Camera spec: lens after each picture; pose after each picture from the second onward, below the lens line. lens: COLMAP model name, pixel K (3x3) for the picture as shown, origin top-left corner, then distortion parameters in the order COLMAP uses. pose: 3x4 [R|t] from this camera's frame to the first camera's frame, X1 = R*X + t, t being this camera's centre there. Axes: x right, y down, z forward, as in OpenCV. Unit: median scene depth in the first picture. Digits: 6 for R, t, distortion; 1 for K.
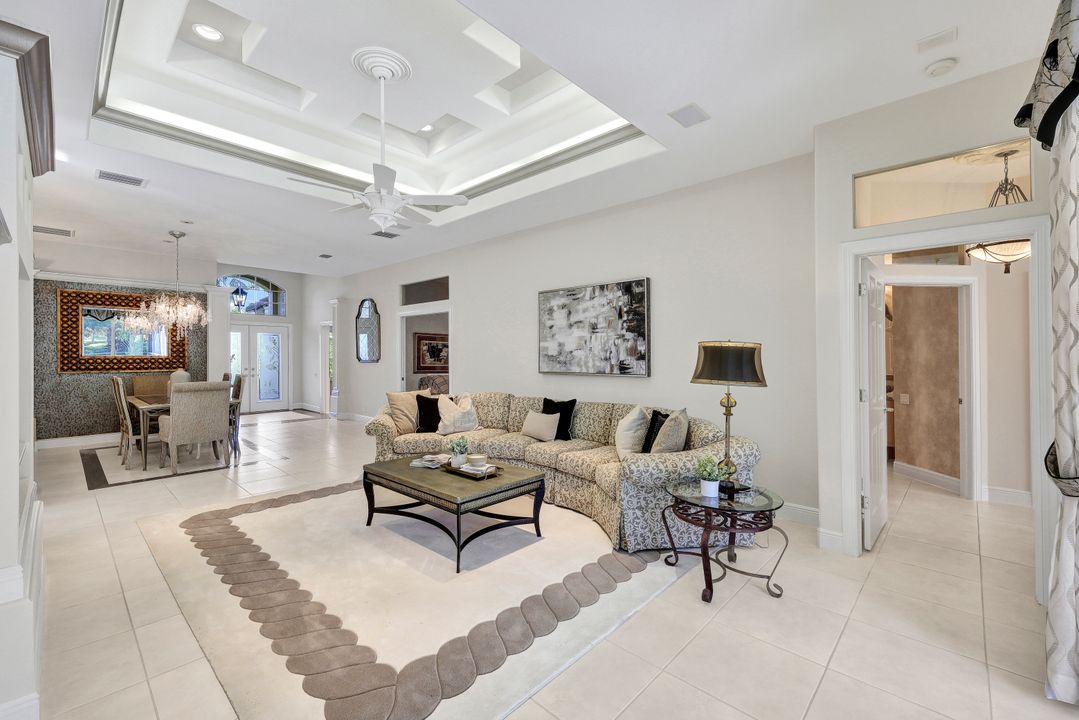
lens RADIAL K [[451.5, 0, 539.5], [0, 451.5, 360.0], [0, 0, 1]] dist [0.000909, -0.000071]
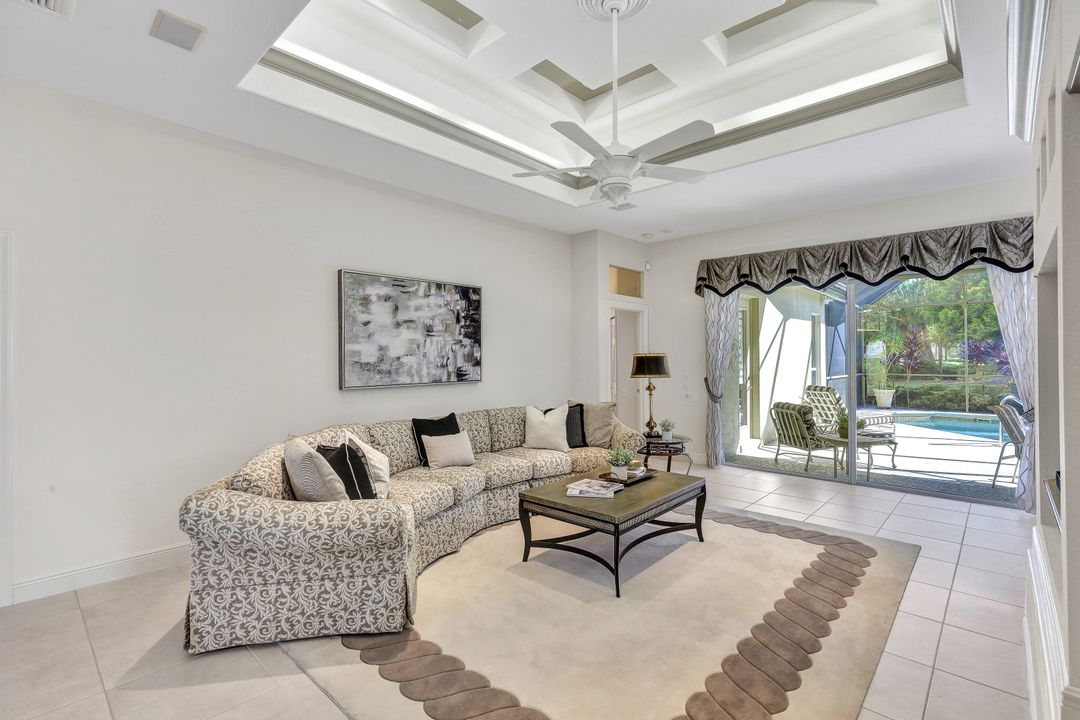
lens RADIAL K [[499.0, 0, 540.0], [0, 499.0, 360.0], [0, 0, 1]] dist [-0.001225, 0.000069]
pose [[-0.009031, -0.010995, 0.999899, -0.857875], [0.010040, 0.999888, 0.011086, -0.023318], [-0.999909, 0.010139, -0.008919, 0.815284]]
